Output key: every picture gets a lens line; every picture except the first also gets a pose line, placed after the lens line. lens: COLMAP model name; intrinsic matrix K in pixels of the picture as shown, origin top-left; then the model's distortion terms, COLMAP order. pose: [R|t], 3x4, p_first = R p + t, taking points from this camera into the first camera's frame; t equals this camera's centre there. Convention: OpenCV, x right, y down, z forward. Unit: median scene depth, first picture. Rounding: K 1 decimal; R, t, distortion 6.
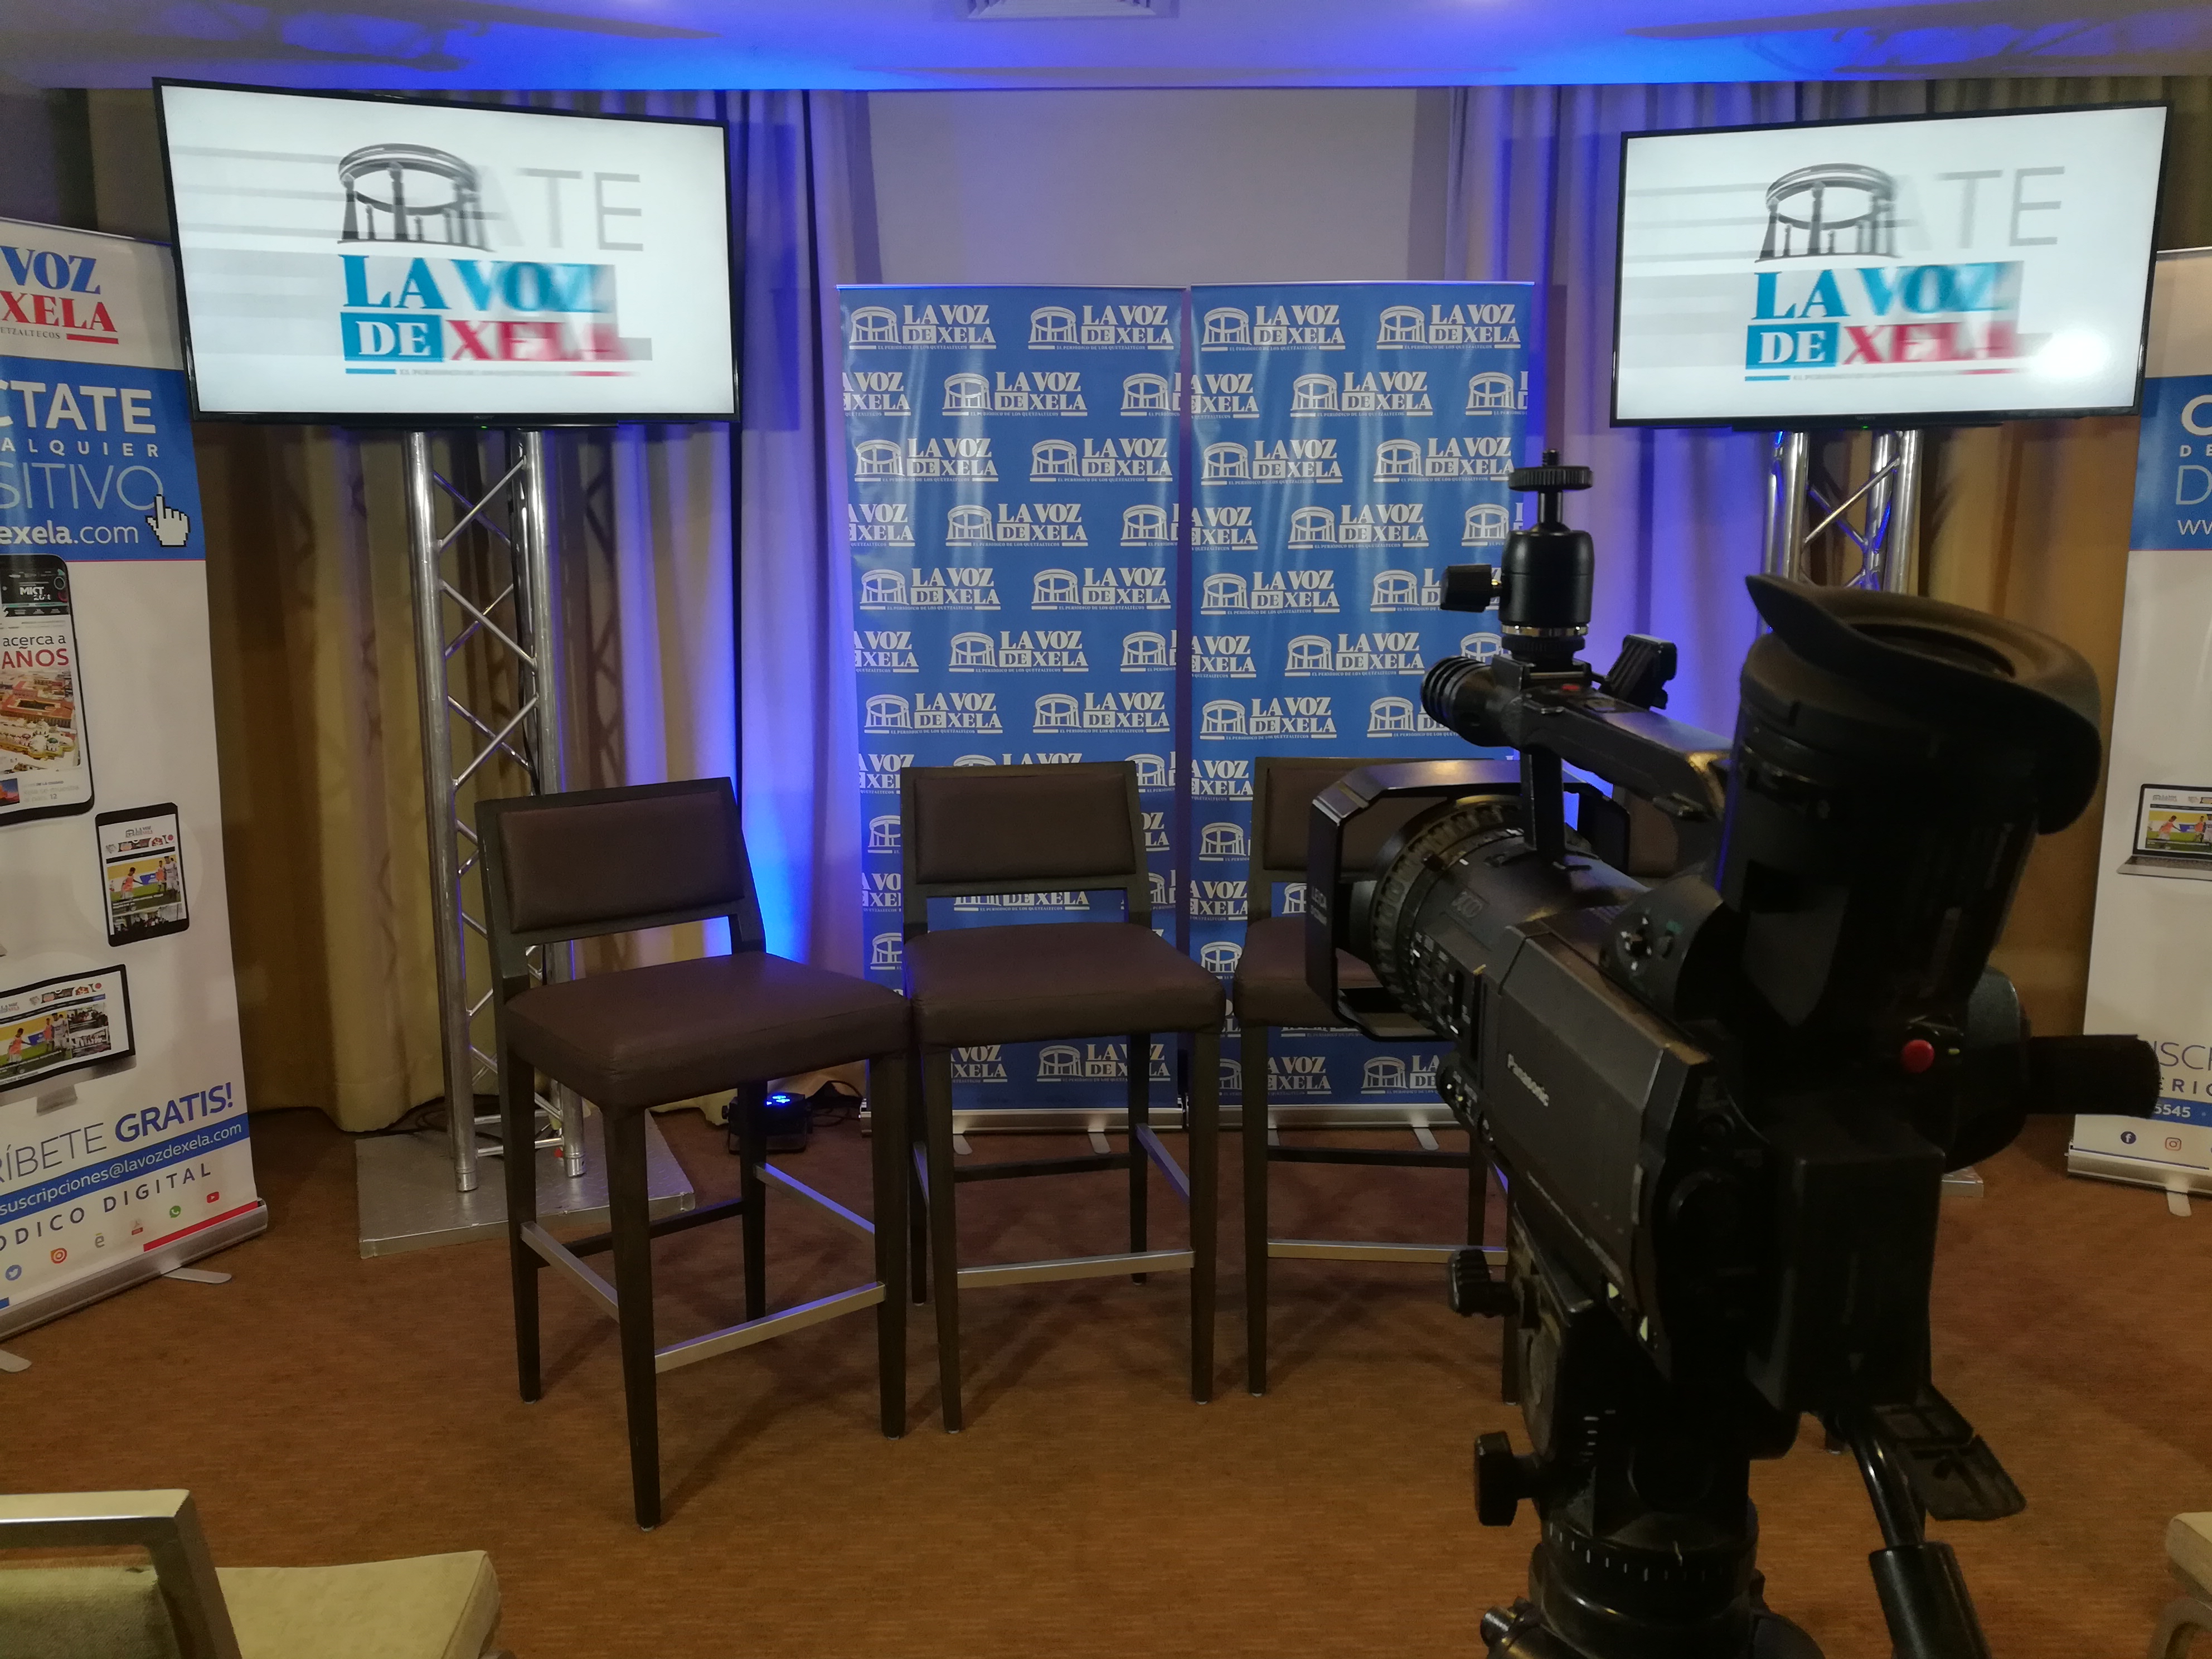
lens RADIAL K [[1717.7, 0, 1114.7], [0, 1717.7, 856.5], [0, 0, 1]] dist [-0.061078, 0.090198]
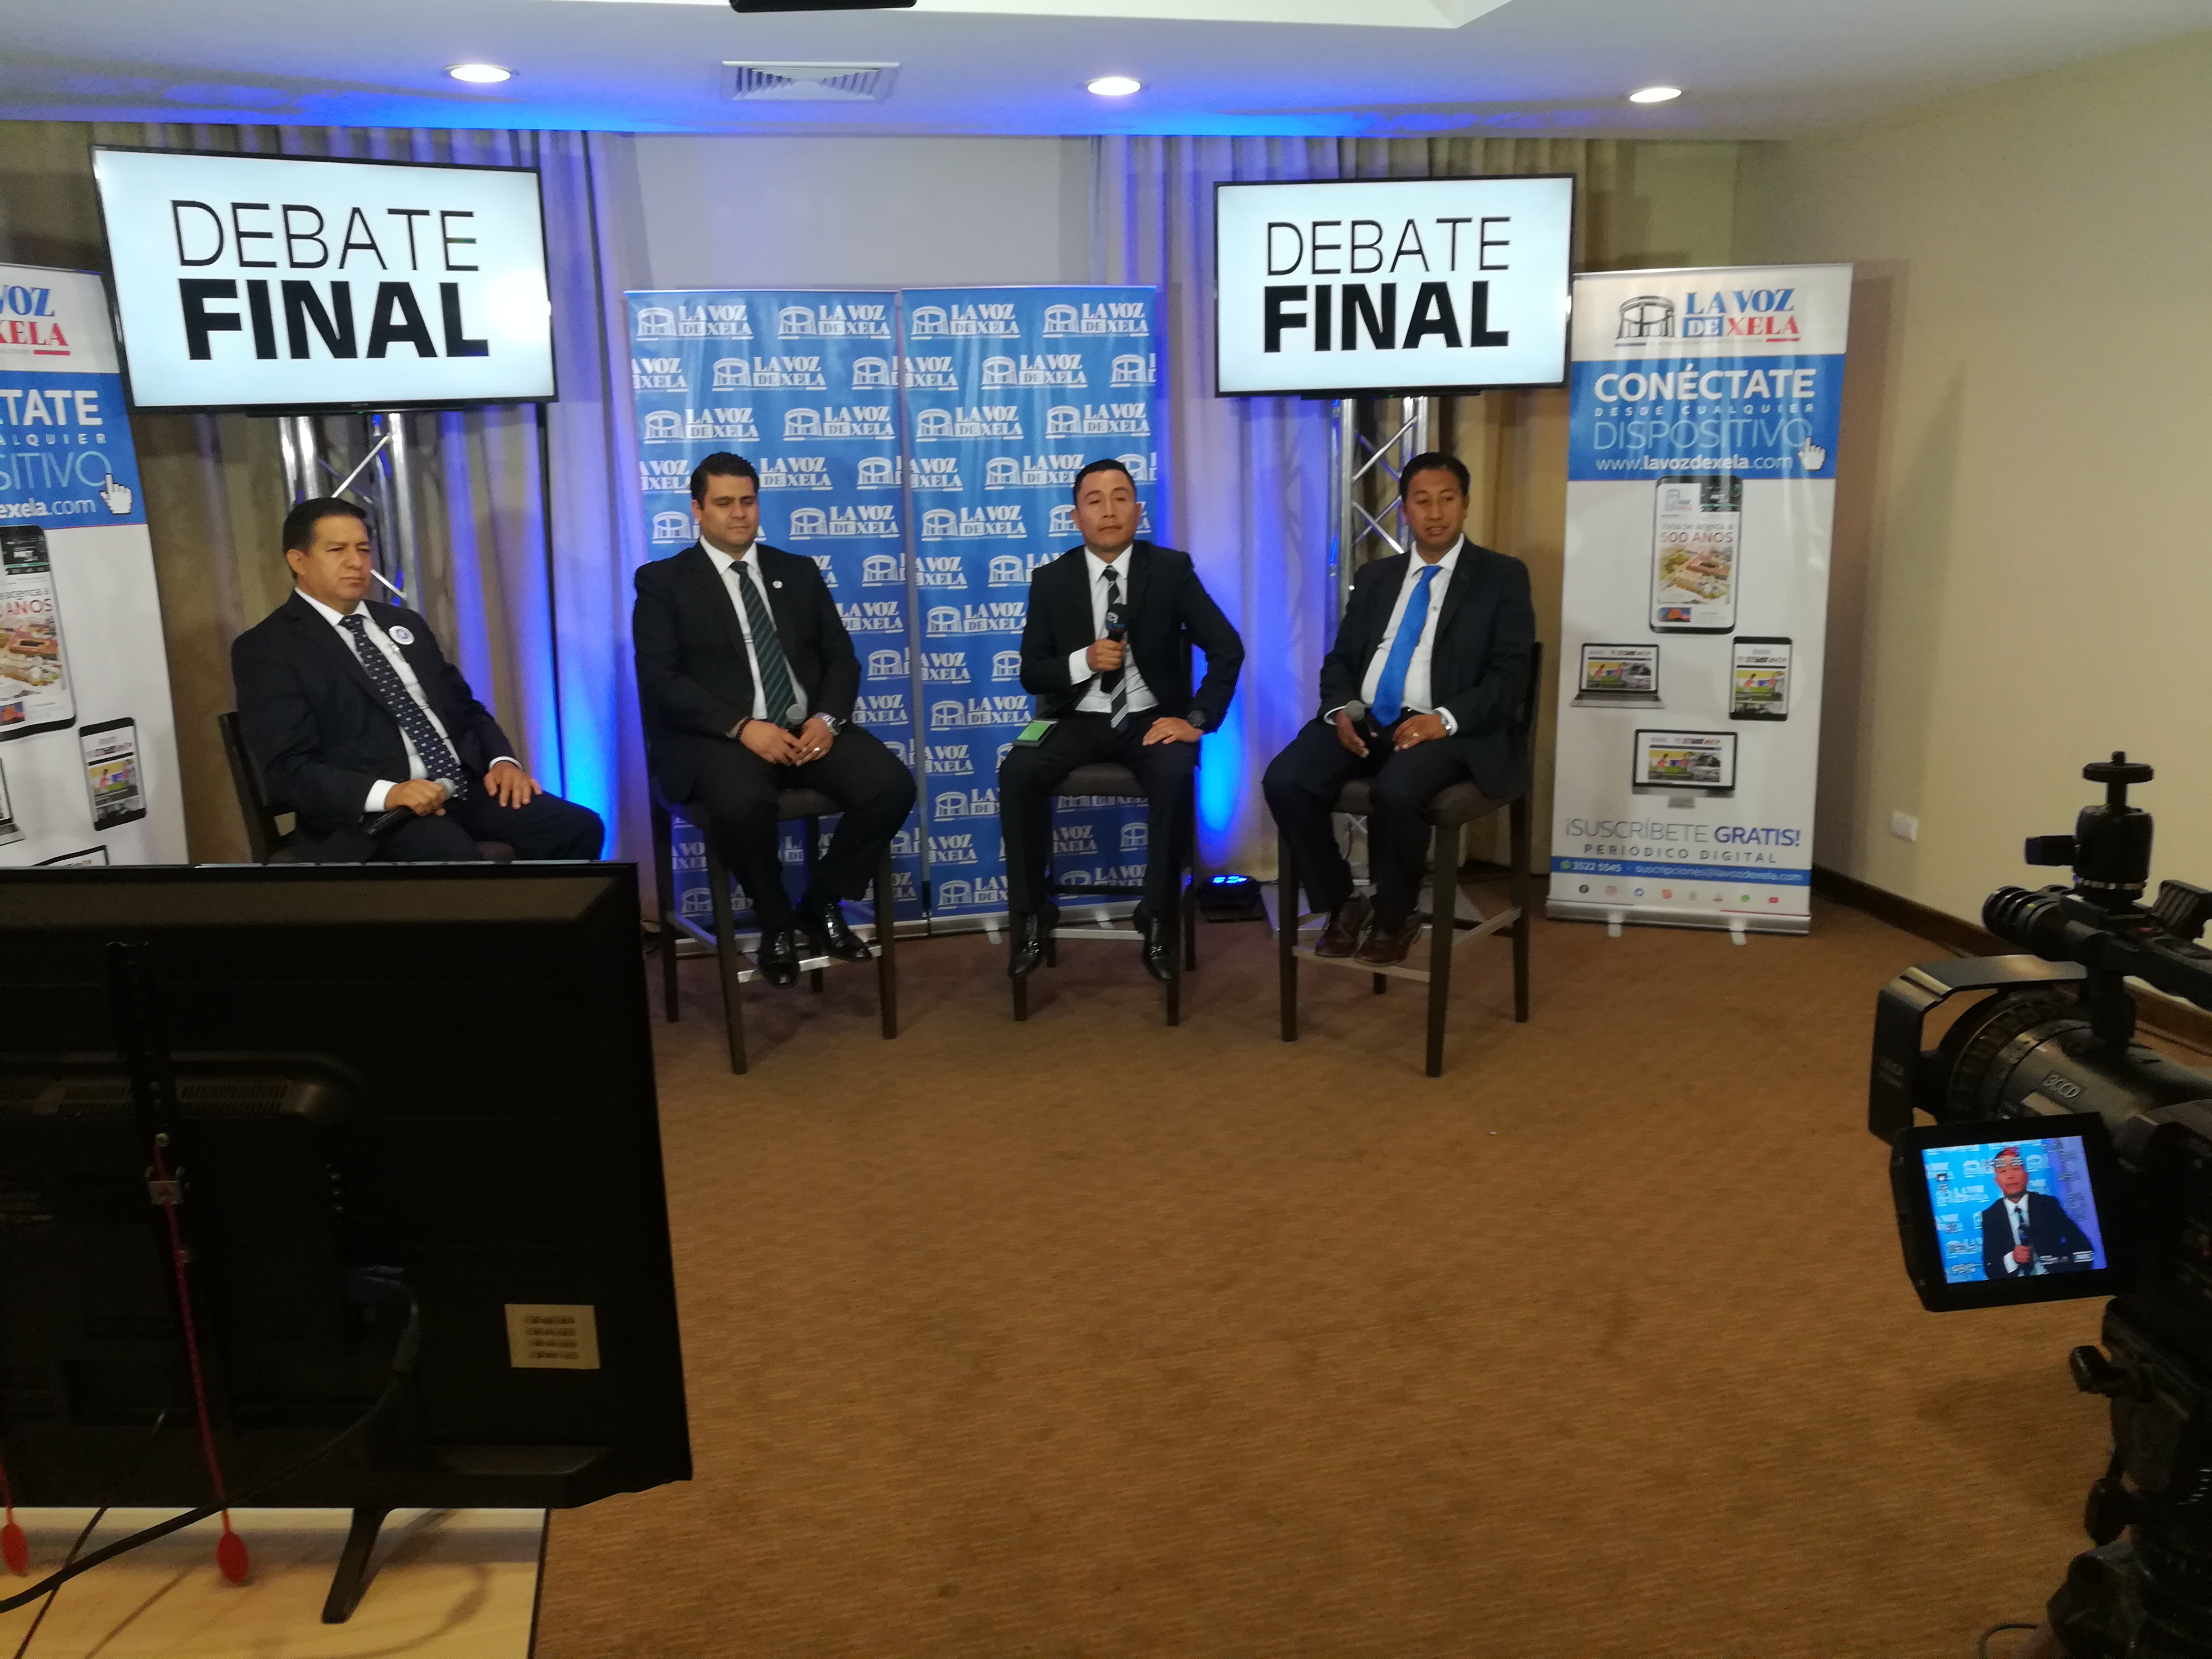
lens RADIAL K [[1665.7, 0, 1106.0], [0, 1665.7, 829.5], [0, 0, 1]] dist [-0.093895, 0.081269]
pose [[0.979544, -0.057487, 0.192844, -0.071989], [0.047669, 0.997338, 0.055173, 0.018018], [-0.195503, -0.044851, 0.979677, -0.300844]]
